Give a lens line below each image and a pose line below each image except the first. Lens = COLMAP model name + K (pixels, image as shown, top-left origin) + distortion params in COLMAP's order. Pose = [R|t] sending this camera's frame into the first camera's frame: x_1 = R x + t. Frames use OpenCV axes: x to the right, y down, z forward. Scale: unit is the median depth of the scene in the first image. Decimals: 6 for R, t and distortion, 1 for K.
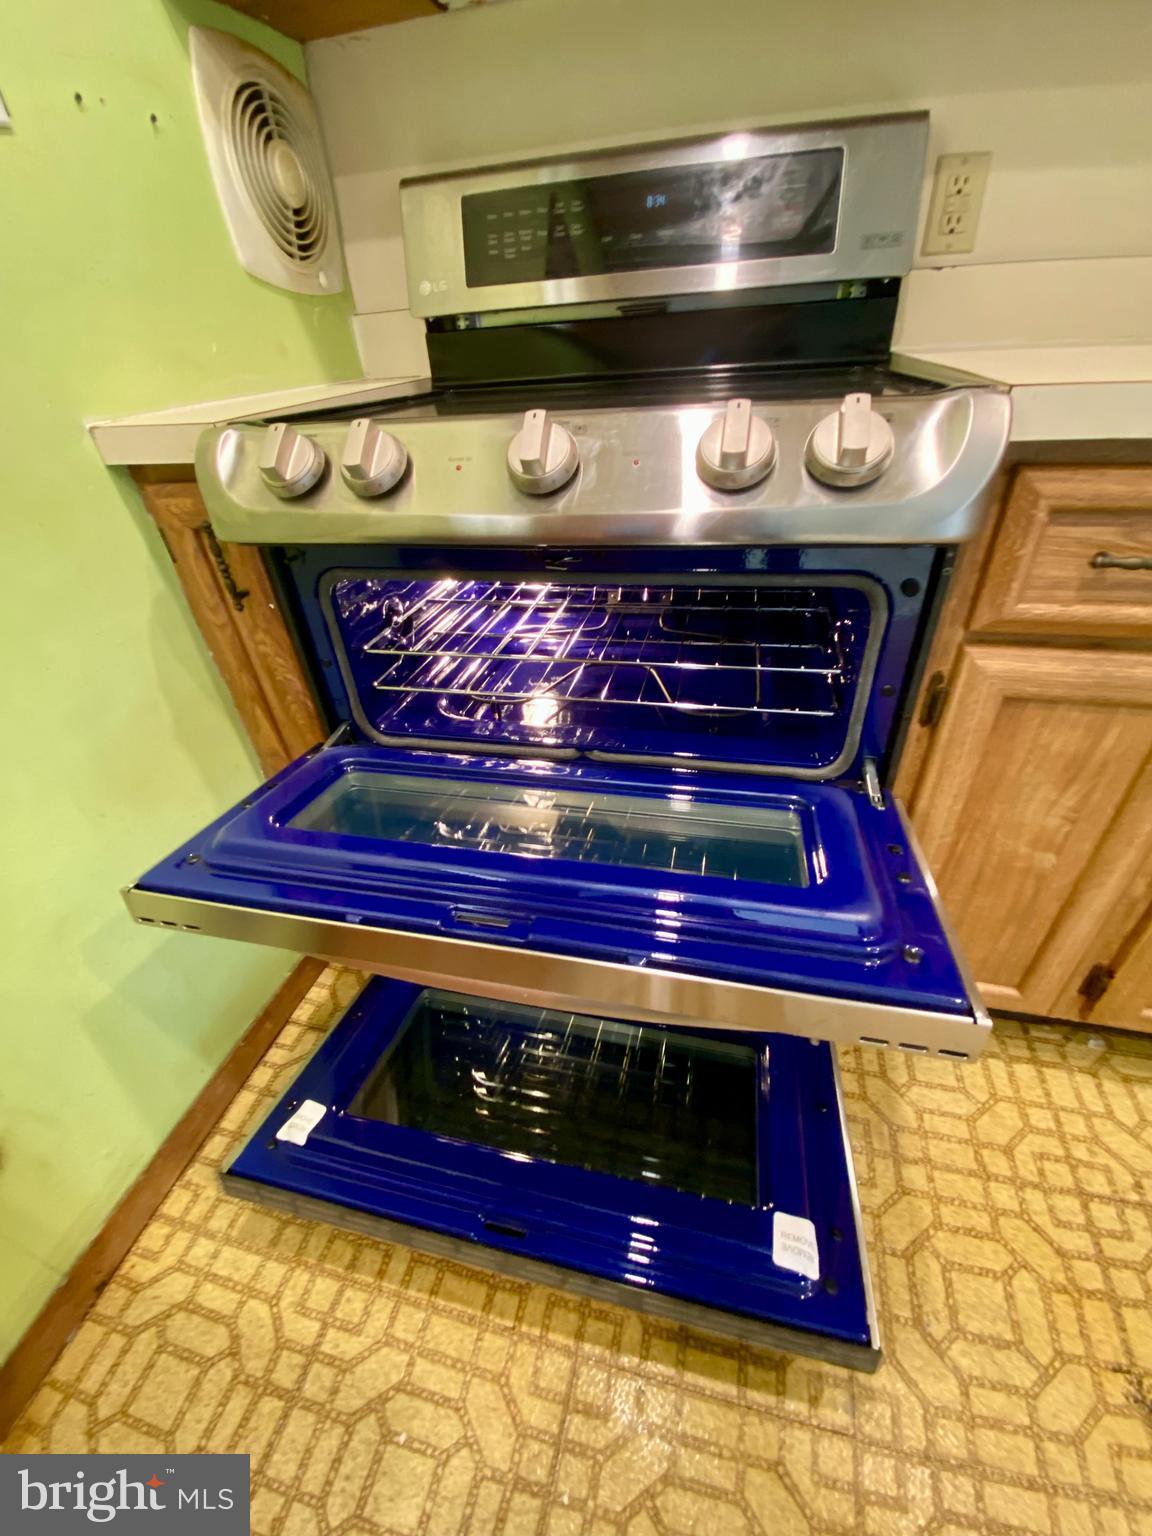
lens RADIAL K [[623.2, 0, 572.8], [0, 623.2, 758.6], [0, 0, 1]] dist [-0.018228, -0.000745]
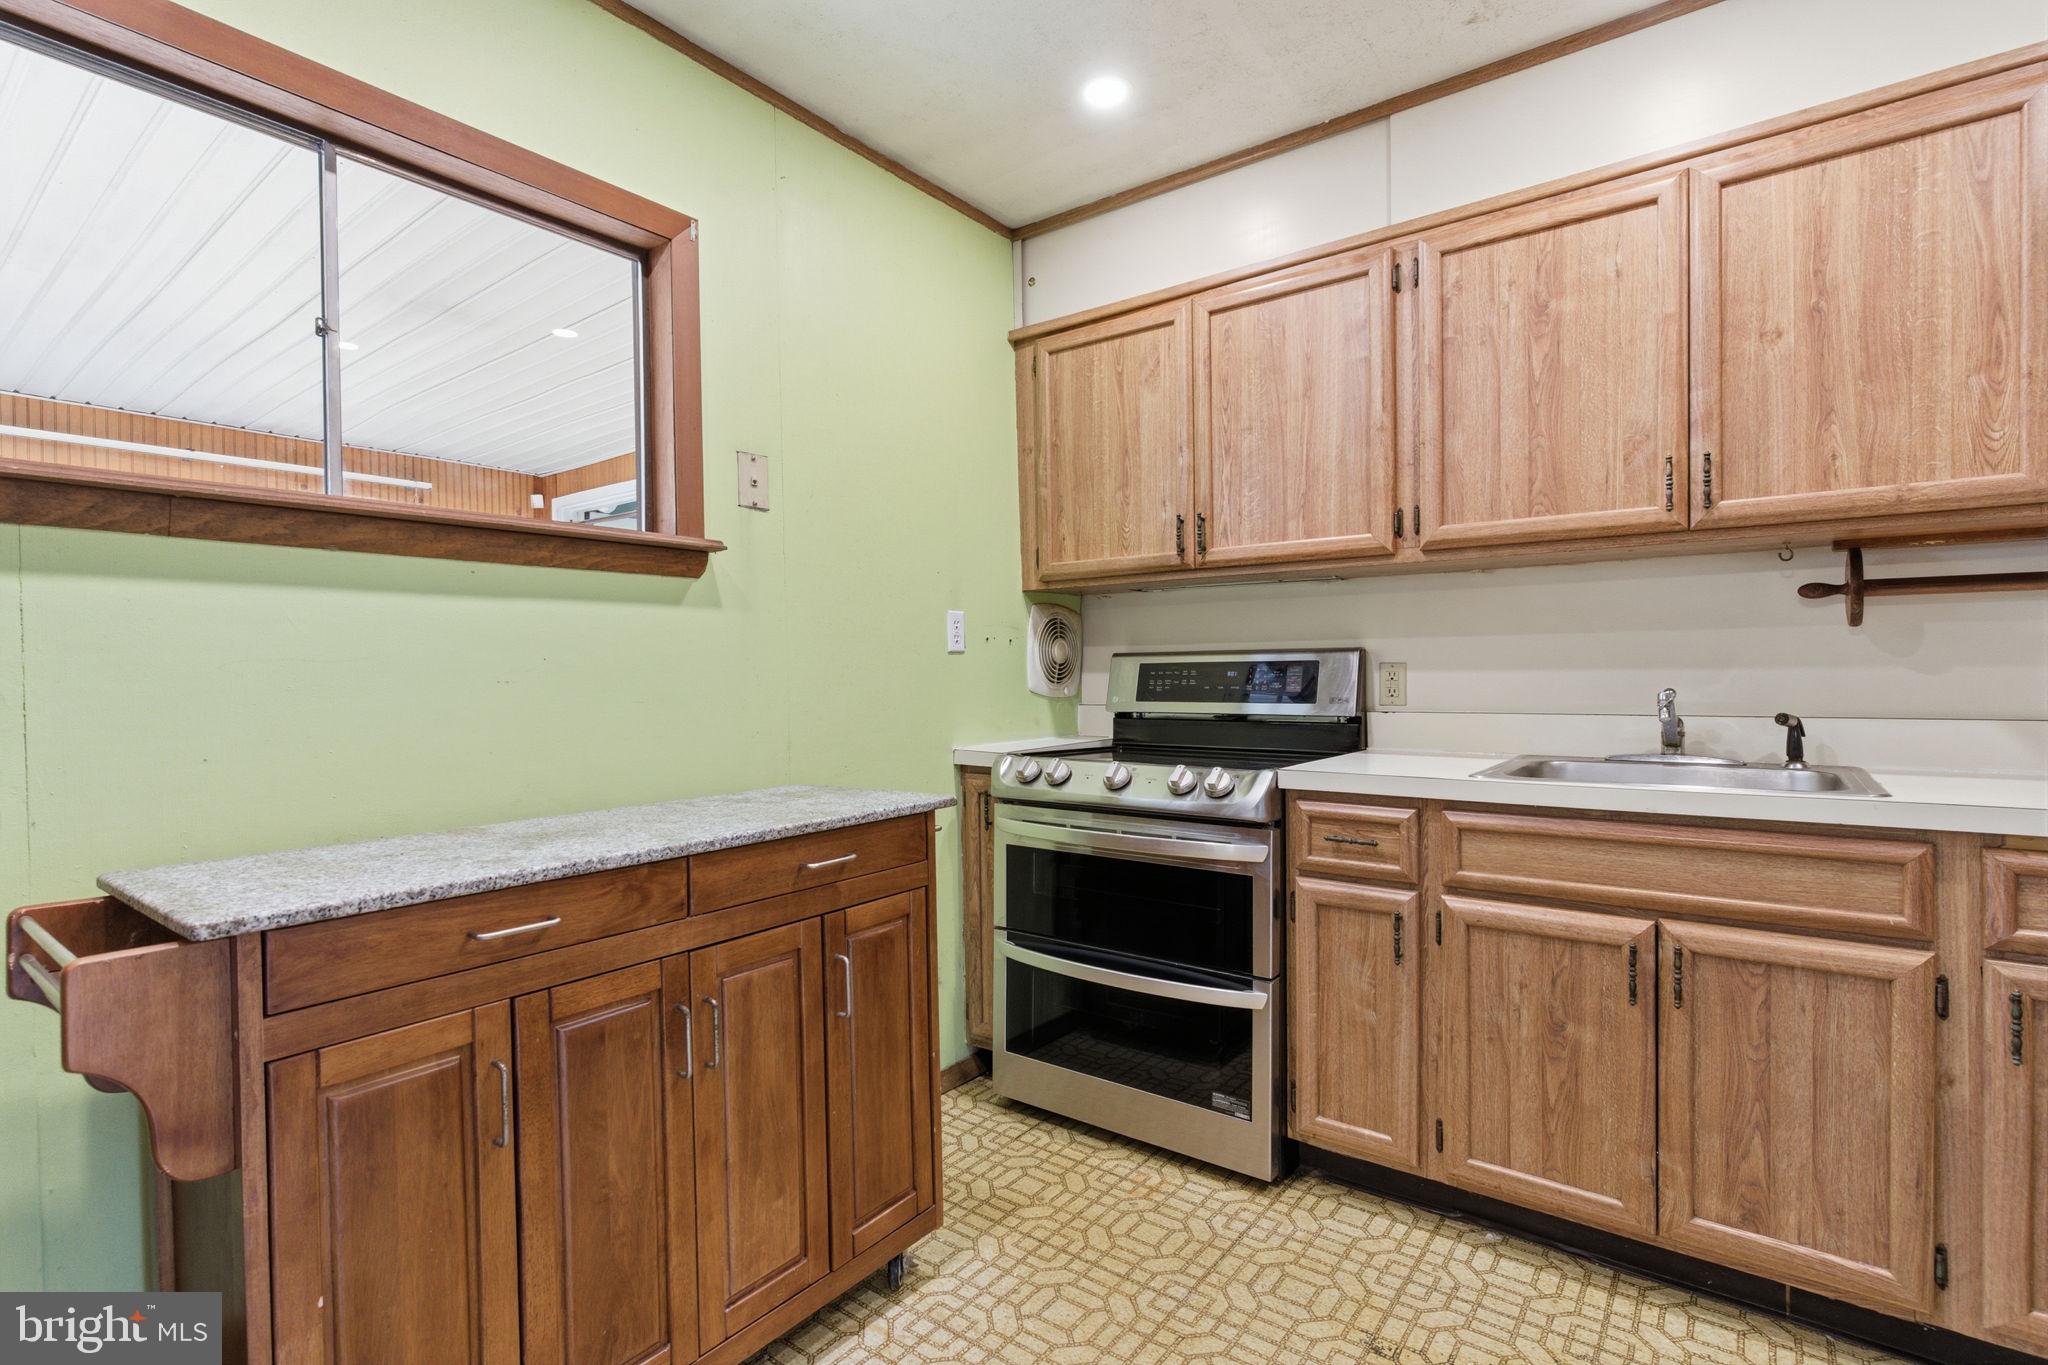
lens RADIAL K [[966.0, 0, 1016.0], [0, 966.0, 682.4], [0, 0, 1]] dist [0.001508, 0.000449]
pose [[0.917264, 0.062687, -0.393315, 0.748097], [-0.267738, 0.828160, -0.492409, 0.857753], [0.294860, 0.556975, 0.776425, -1.656606]]
